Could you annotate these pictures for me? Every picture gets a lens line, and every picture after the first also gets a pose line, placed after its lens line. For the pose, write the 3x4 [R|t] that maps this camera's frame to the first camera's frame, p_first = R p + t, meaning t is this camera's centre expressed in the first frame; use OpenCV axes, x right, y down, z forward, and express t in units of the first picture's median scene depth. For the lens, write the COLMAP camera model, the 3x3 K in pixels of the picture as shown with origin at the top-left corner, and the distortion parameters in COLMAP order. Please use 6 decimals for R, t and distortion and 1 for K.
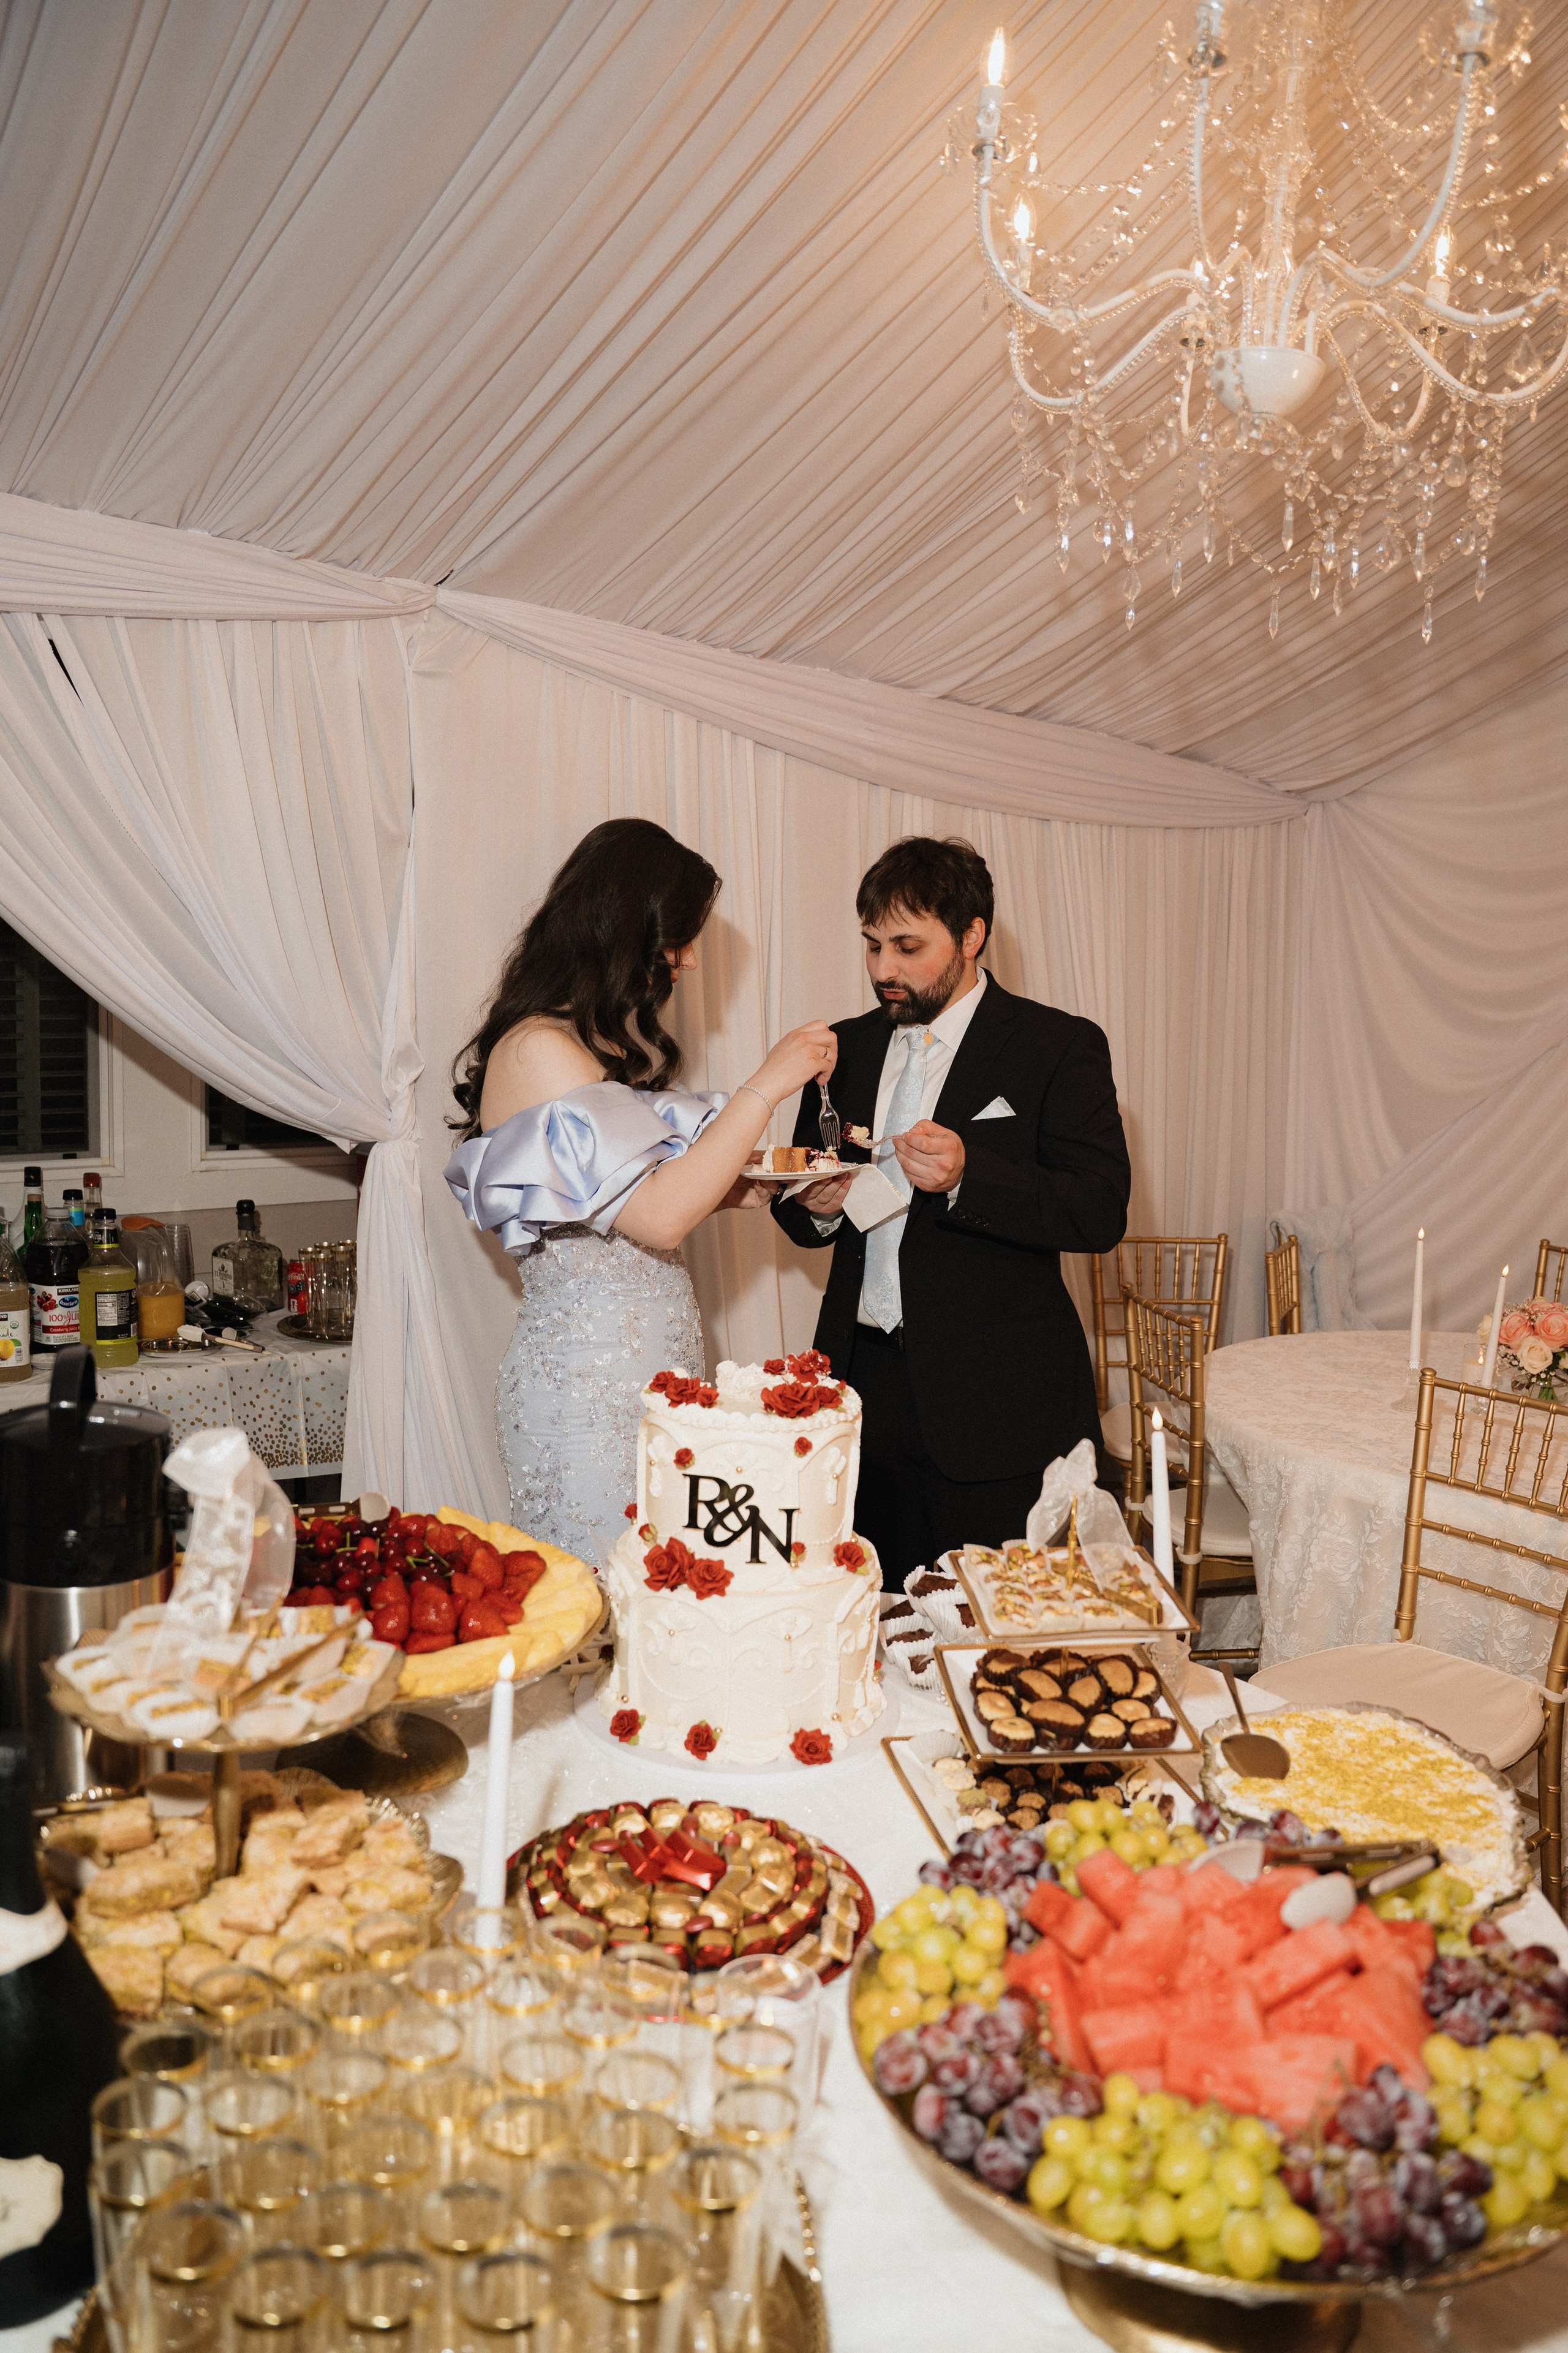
lens RADIAL K [[1748.2, 0, 775.9], [0, 1748.2, 1243.9], [0, 0, 1]] dist [-0.141048, 0.019582]
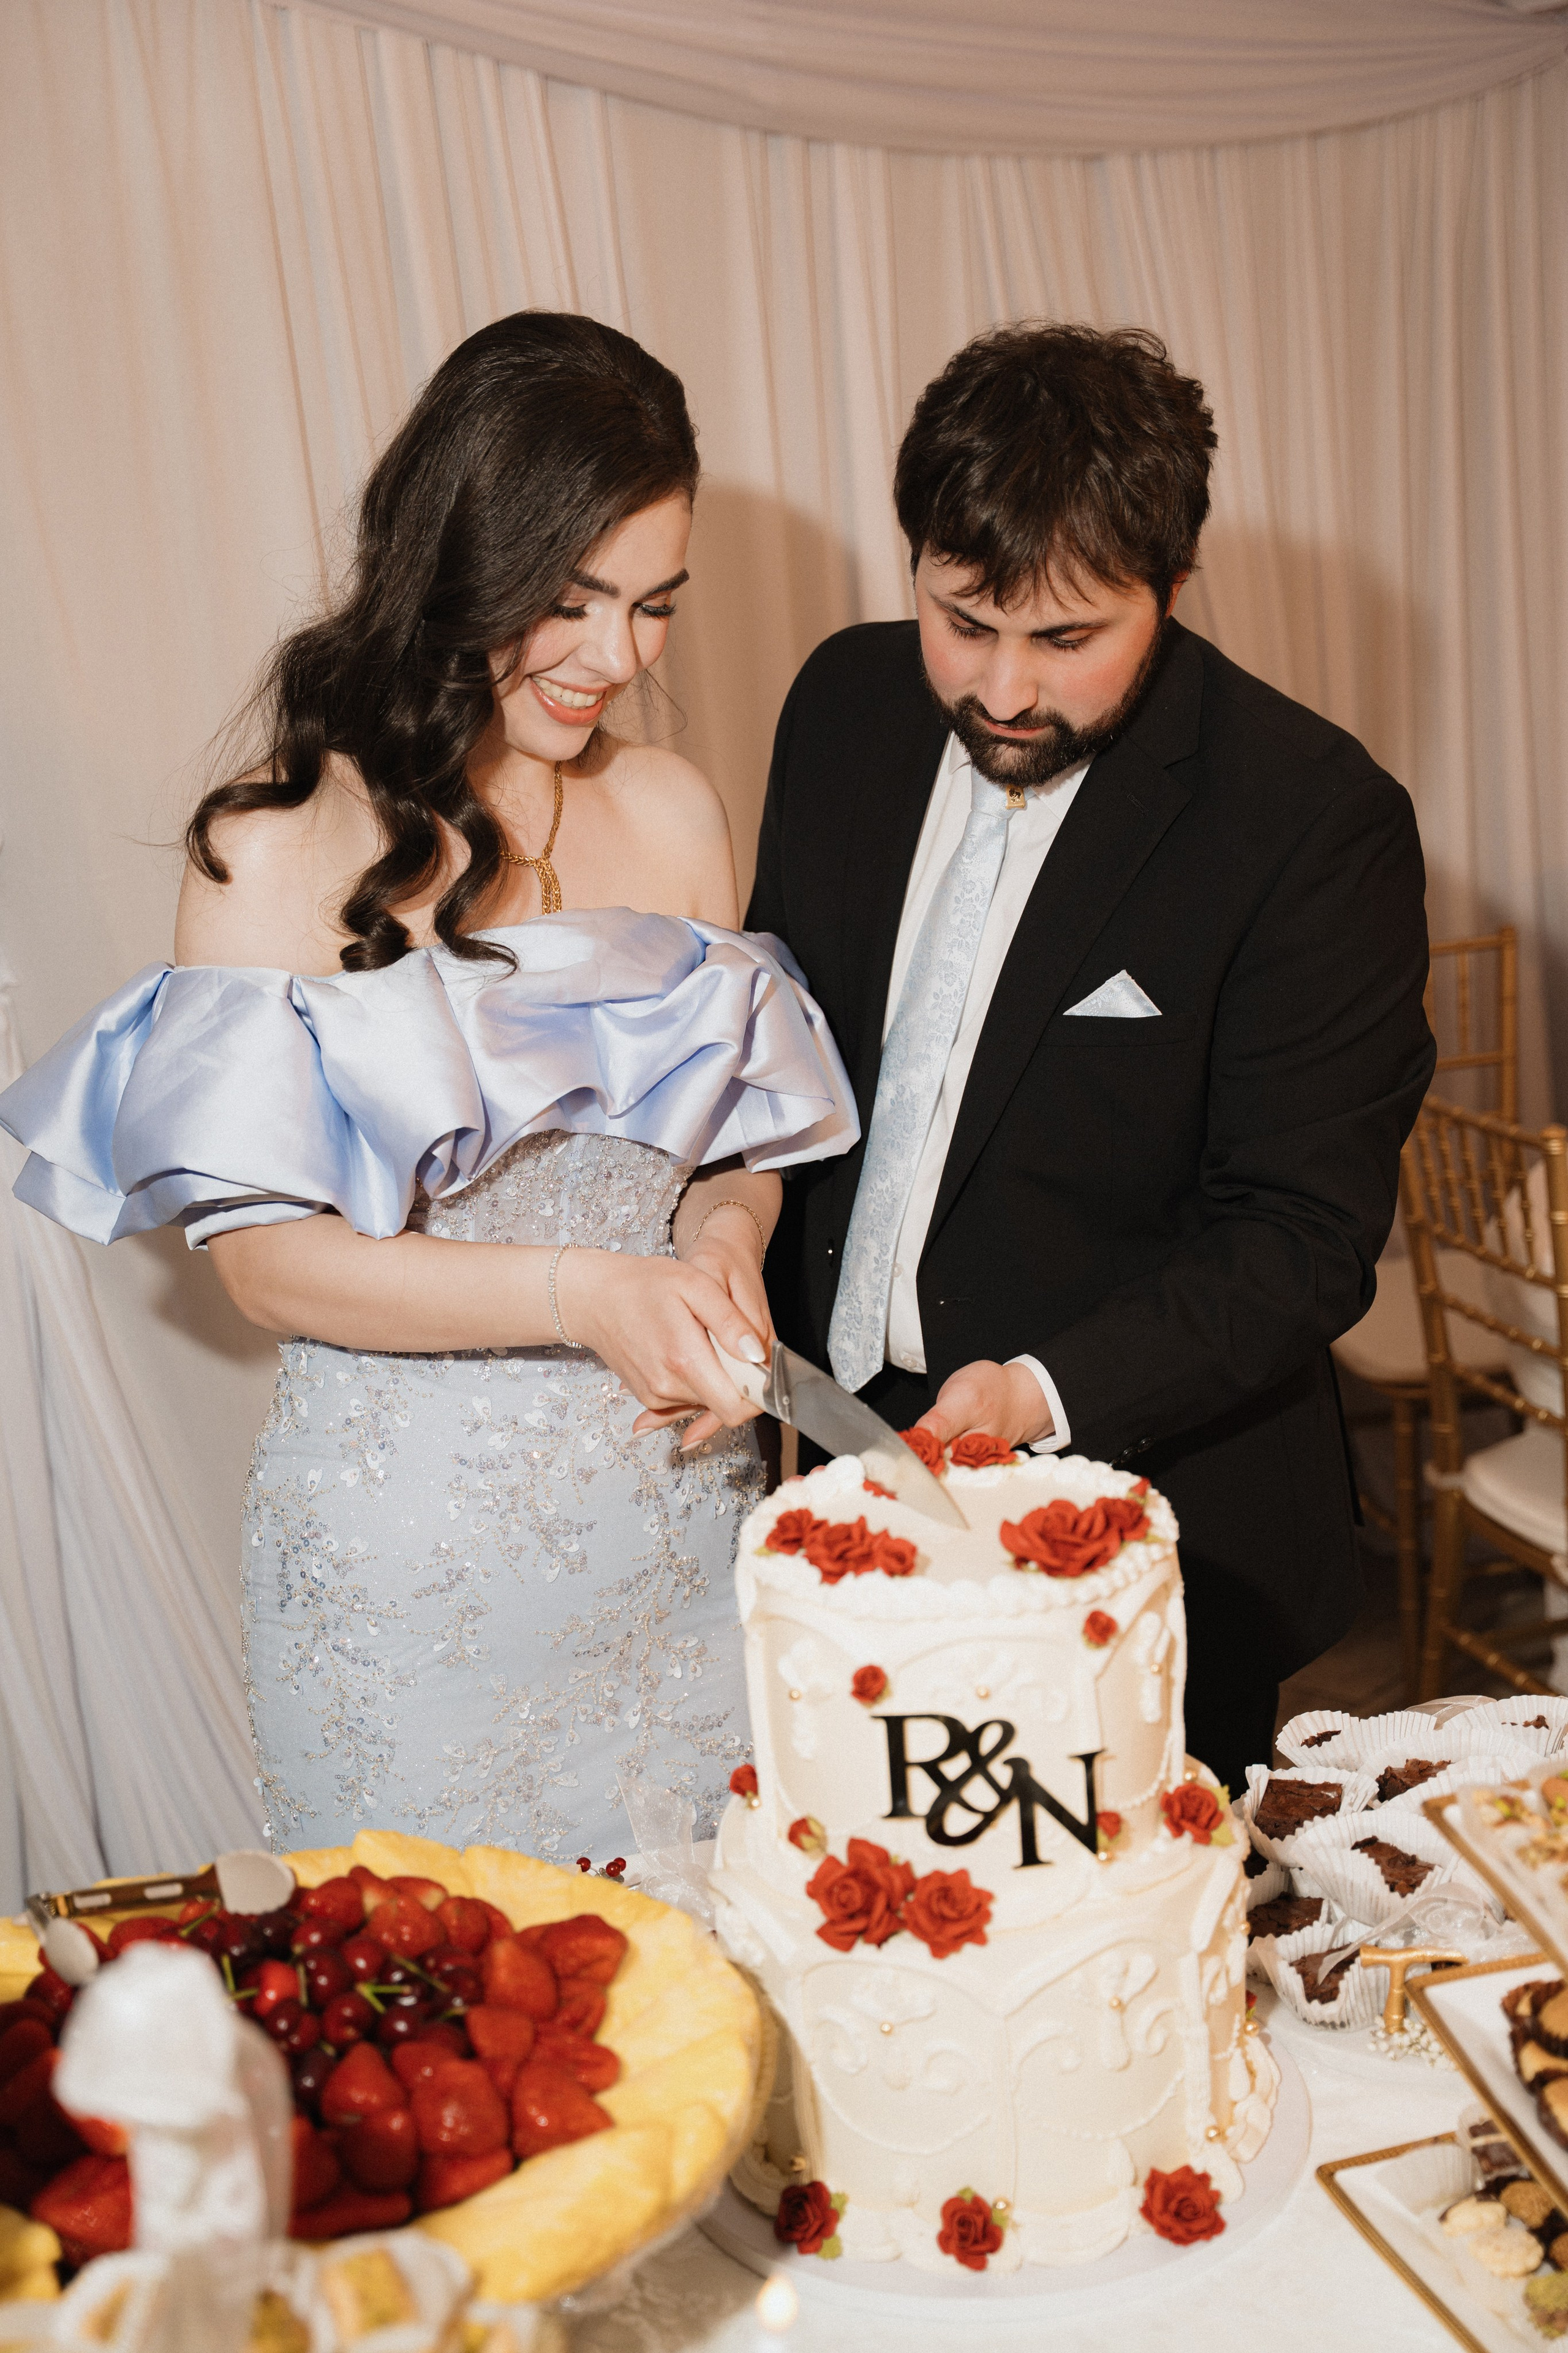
lens RADIAL K [[3215.3, 0, 800.5], [0, 3215.3, 1233.8], [0, 0, 1]] dist [0.112310, 0.000000]
pose [[0.986386, -0.137958, 0.089496, -0.132138], [0.128746, 0.986456, 0.101632, -0.098596], [-0.102305, -0.088726, 0.990788, 0.088750]]
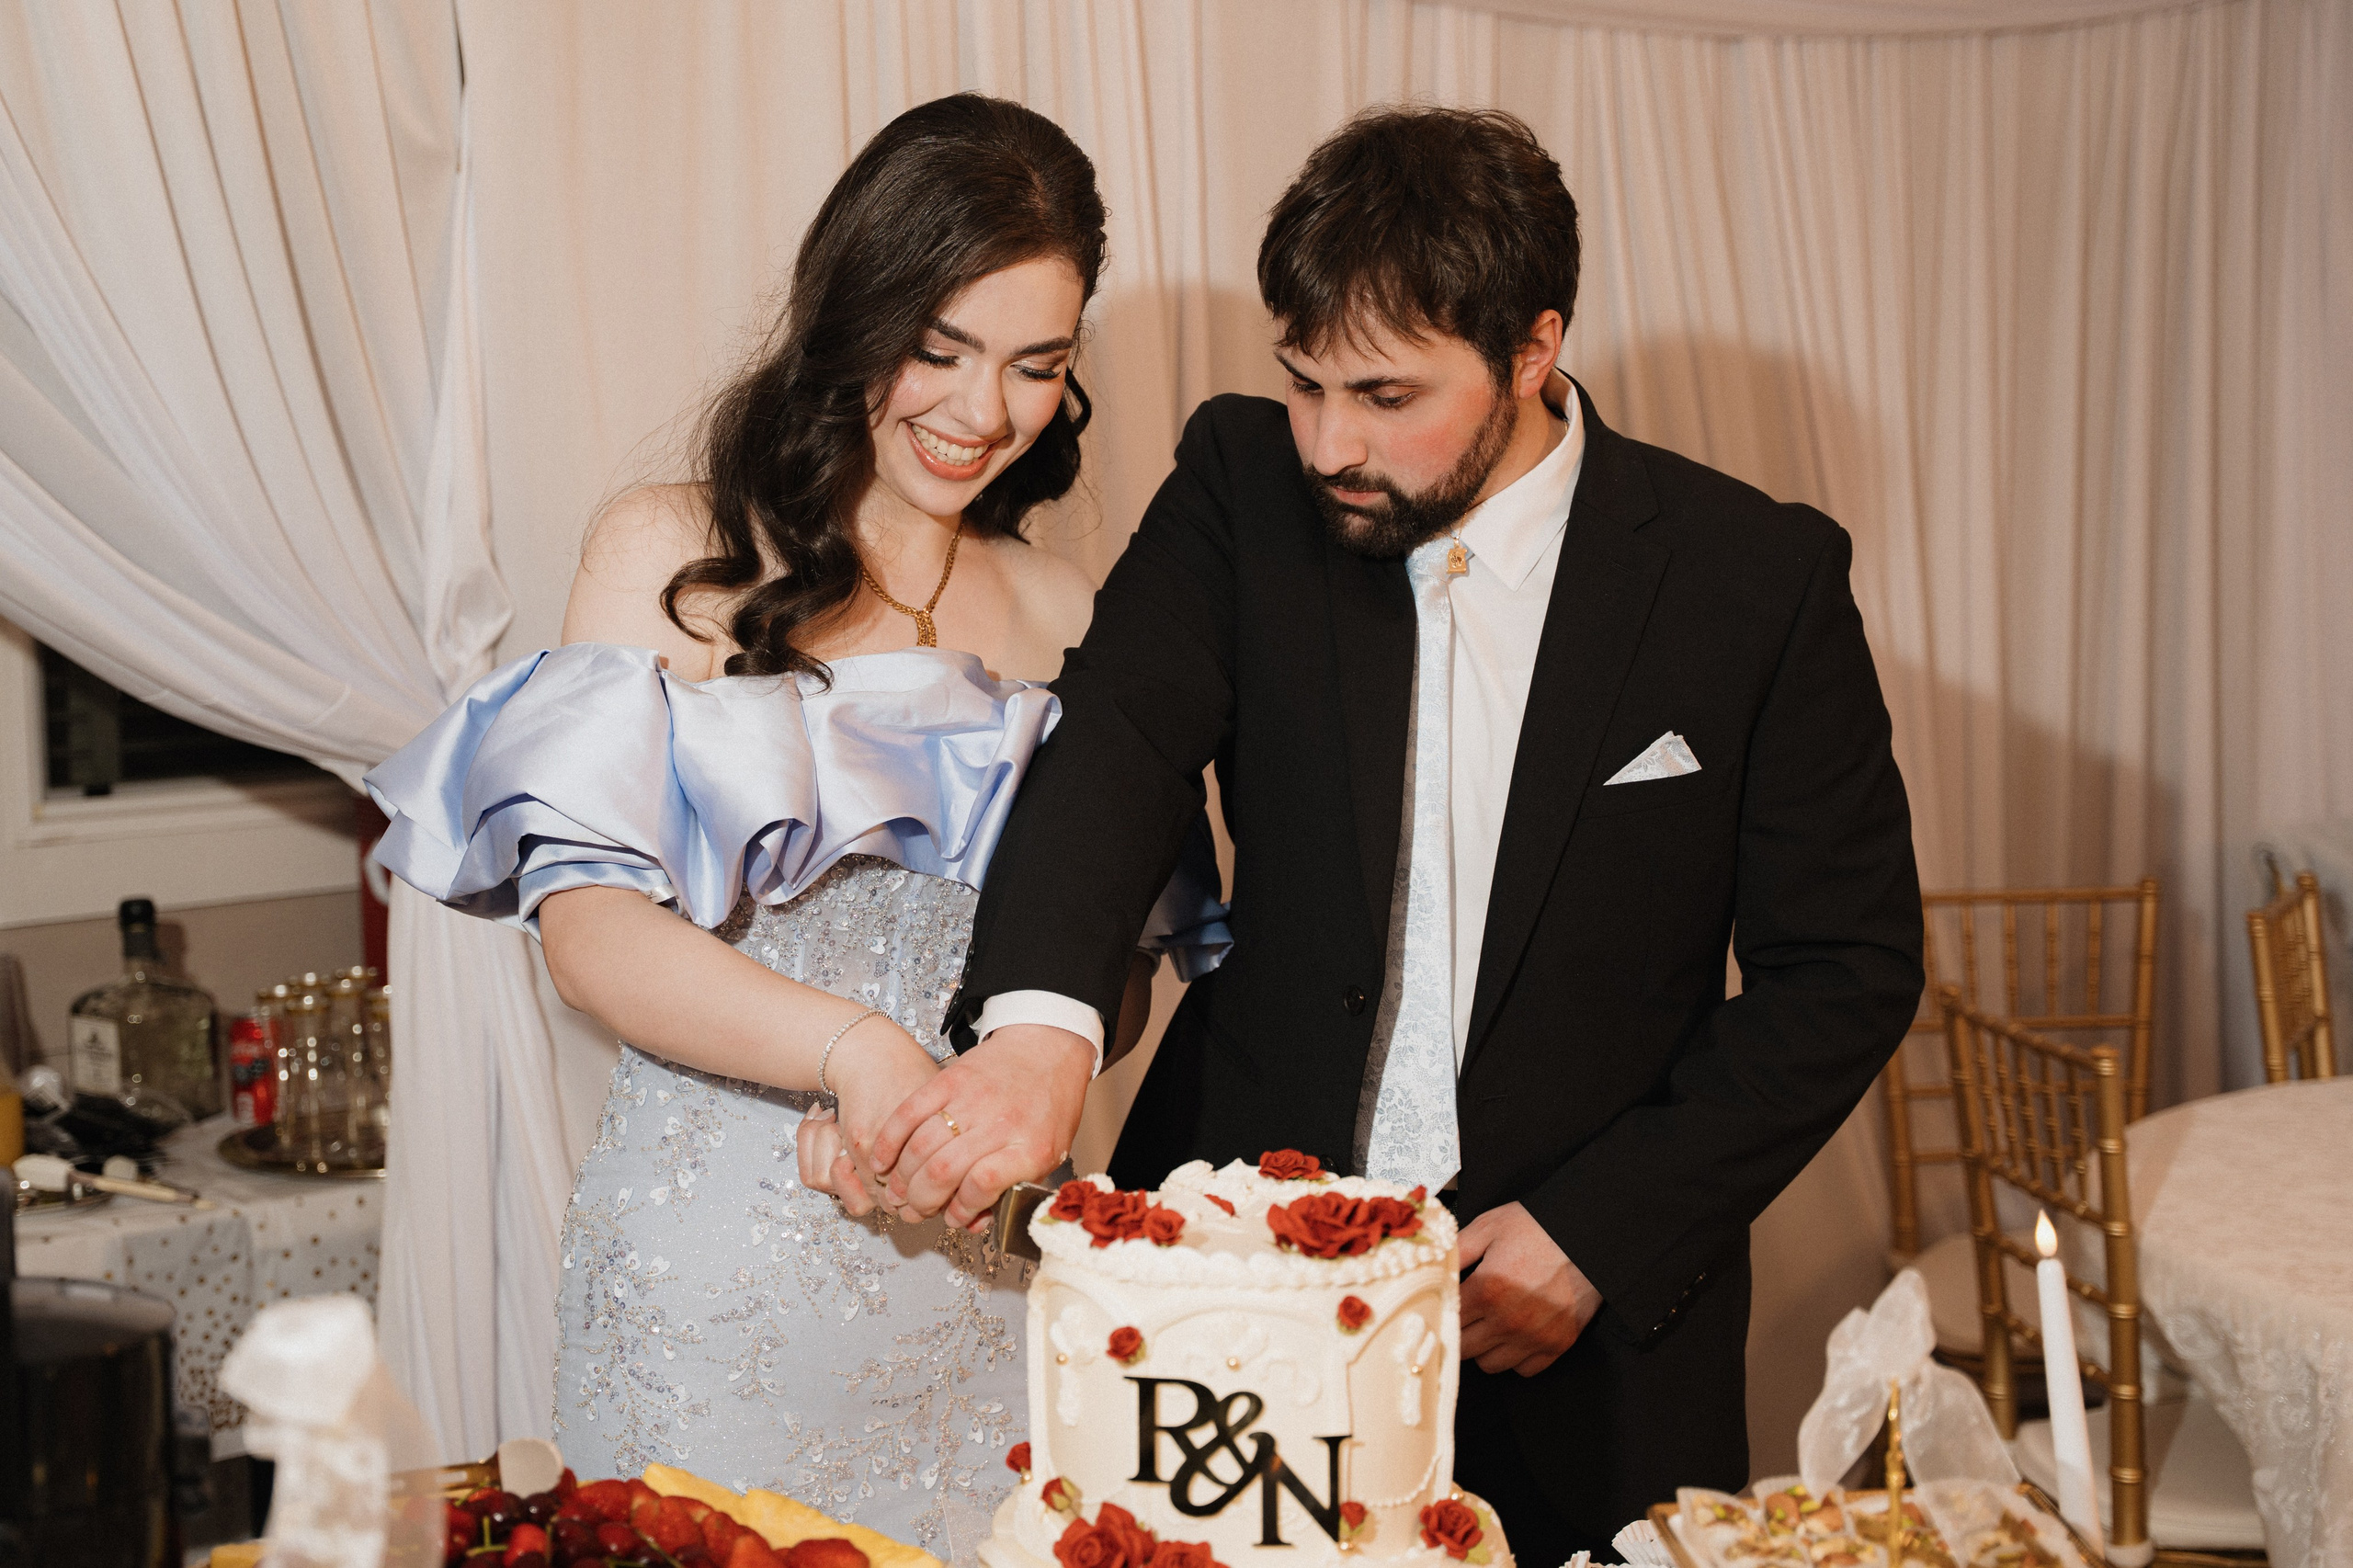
lens RADIAL K [[3733.9, 0, 1001.6], [0, 3733.9, 813.0], [0, 0, 1]] dist [0.066401, 0.000000]
pose [[0.998037, -0.046830, -0.041584, -0.034285], [0.045269, 0.998263, -0.037704, 0.004225], [0.043278, 0.035747, 0.998423, -0.118713]]
